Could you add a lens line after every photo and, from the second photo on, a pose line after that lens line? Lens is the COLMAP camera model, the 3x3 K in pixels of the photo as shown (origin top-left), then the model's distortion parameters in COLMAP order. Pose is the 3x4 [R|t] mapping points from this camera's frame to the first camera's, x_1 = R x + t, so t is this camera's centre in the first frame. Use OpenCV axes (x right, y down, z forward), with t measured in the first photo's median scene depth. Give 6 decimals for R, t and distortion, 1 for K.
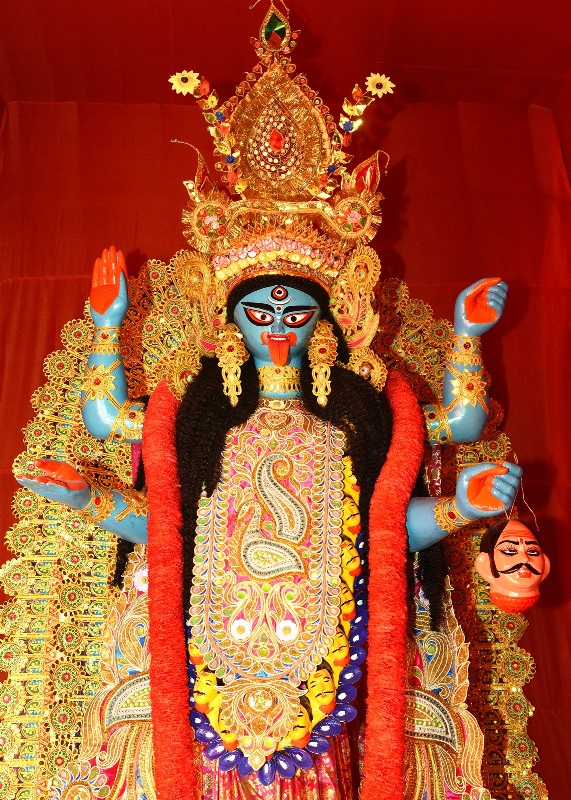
lens RADIAL K [[917.8, 0, 286.5], [0, 917.8, 399.9], [0, 0, 1]] dist [0.032671, 0.000000]
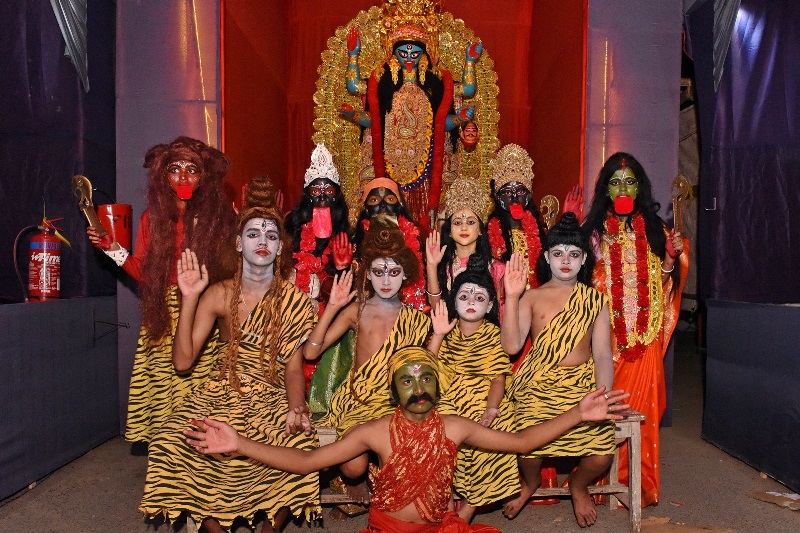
lens RADIAL K [[553.7, 0, 401.7], [0, 553.7, 267.1], [0, 0, 1]] dist [0.001807, 0.000354]
pose [[0.999246, 0.009184, -0.037731, 0.044106], [0.006741, 0.915863, 0.401434, -0.188282], [0.038243, -0.401386, 0.915110, -1.045426]]
